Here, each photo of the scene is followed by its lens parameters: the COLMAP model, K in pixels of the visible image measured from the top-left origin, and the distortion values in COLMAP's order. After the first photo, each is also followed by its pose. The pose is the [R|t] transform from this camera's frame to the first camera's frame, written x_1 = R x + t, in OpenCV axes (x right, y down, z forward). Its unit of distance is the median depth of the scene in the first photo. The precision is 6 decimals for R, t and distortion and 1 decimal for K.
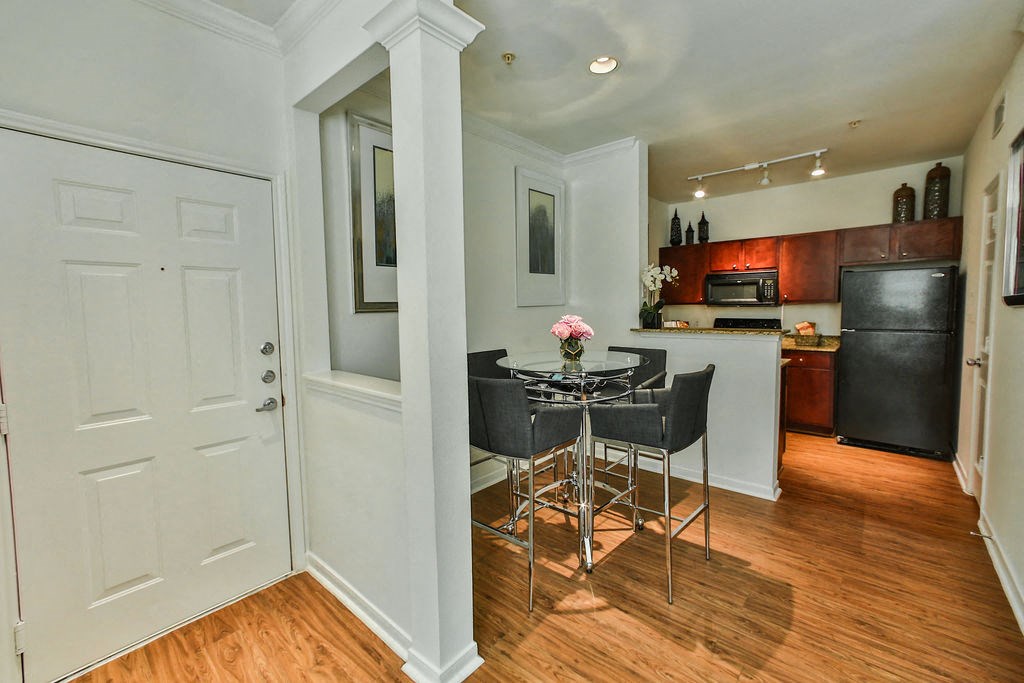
lens RADIAL K [[435.4, 0, 508.3], [0, 435.4, 331.1], [0, 0, 1]] dist [-0.015774, 0.015718]
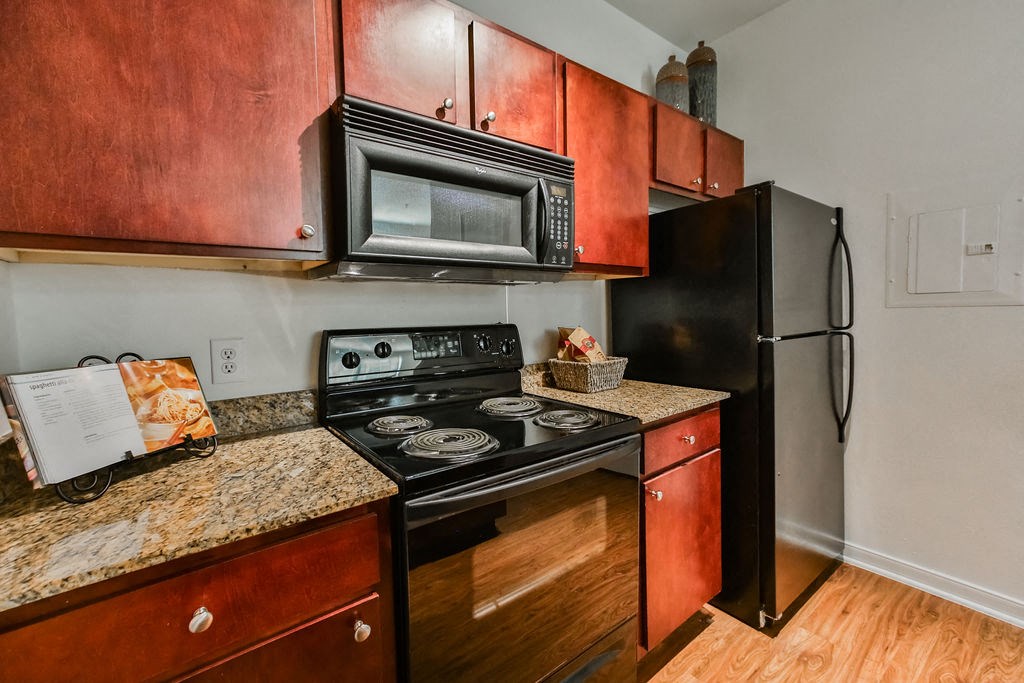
lens RADIAL K [[435.4, 0, 508.3], [0, 435.4, 331.1], [0, 0, 1]] dist [-0.015774, 0.015718]
pose [[0.195015, -0.034476, 0.980194, 0.345753], [0.079023, 0.996685, 0.019334, -0.033161], [-0.977612, 0.073688, 0.197093, 1.109508]]
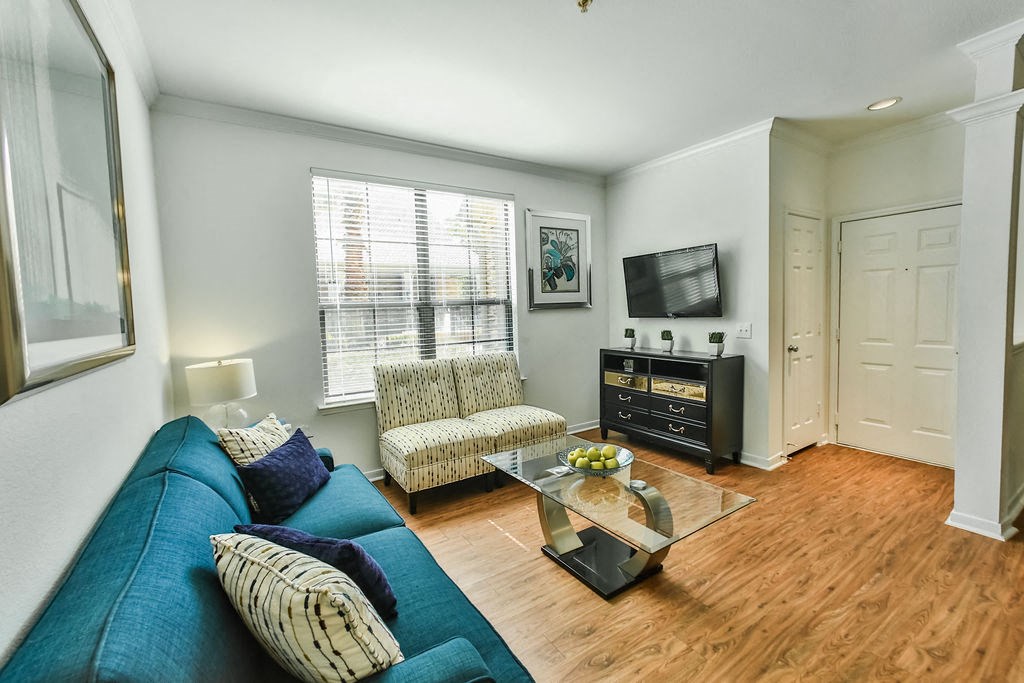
lens RADIAL K [[427.4, 0, 515.3], [0, 427.4, 334.0], [0, 0, 1]] dist [-0.016490, 0.014665]
pose [[-0.265939, 0.078449, -0.960793, 0.663439], [-0.021479, 0.995954, 0.087265, 0.006241], [0.963751, 0.043844, -0.263177, -0.073560]]
